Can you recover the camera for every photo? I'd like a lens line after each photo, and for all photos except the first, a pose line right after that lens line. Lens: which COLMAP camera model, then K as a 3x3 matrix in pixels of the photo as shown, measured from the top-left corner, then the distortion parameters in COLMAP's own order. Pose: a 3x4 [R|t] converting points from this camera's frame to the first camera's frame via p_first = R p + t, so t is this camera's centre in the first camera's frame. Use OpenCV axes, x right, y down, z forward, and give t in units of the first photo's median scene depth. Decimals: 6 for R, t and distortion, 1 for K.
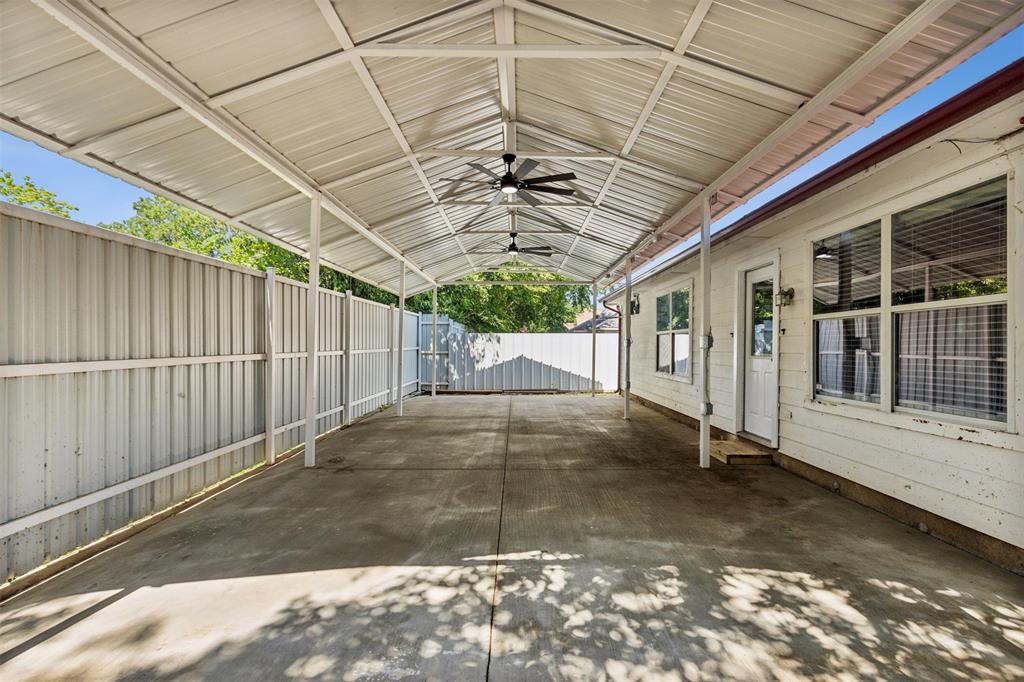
lens RADIAL K [[474.5, 0, 516.2], [0, 474.5, 345.3], [0, 0, 1]] dist [0.017648, -0.000857]
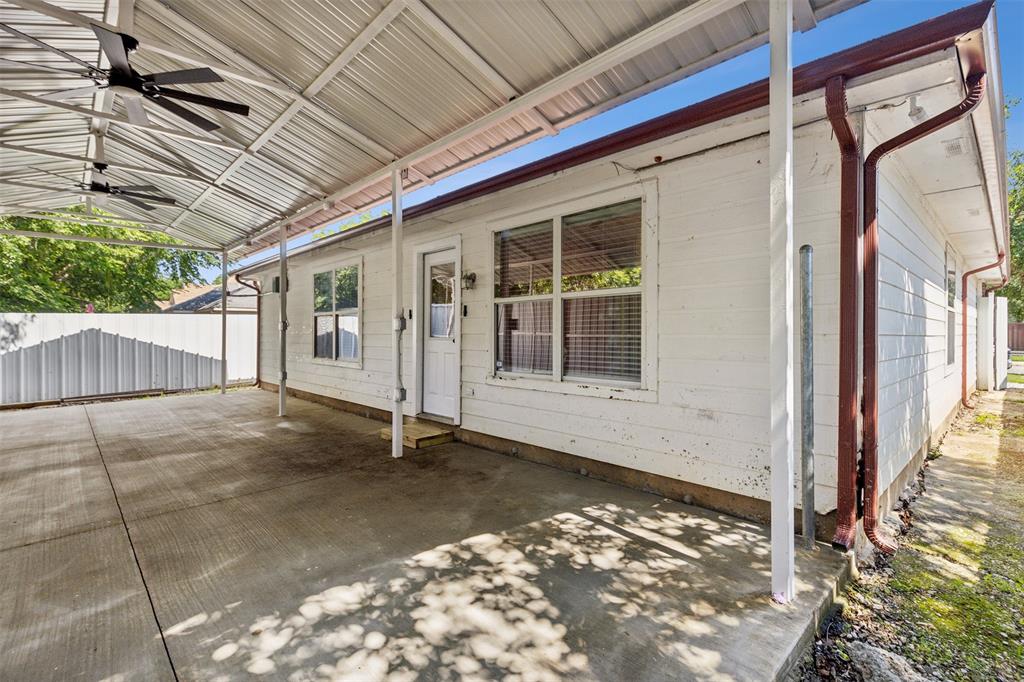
lens RADIAL K [[479.0, 0, 511.3], [0, 479.0, 330.5], [0, 0, 1]] dist [0.019518, -0.005627]
pose [[0.720124, -0.015812, 0.693665, -0.099216], [0.011716, 0.999875, 0.010630, -0.001456], [-0.693747, 0.000472, 0.720219, 0.161270]]
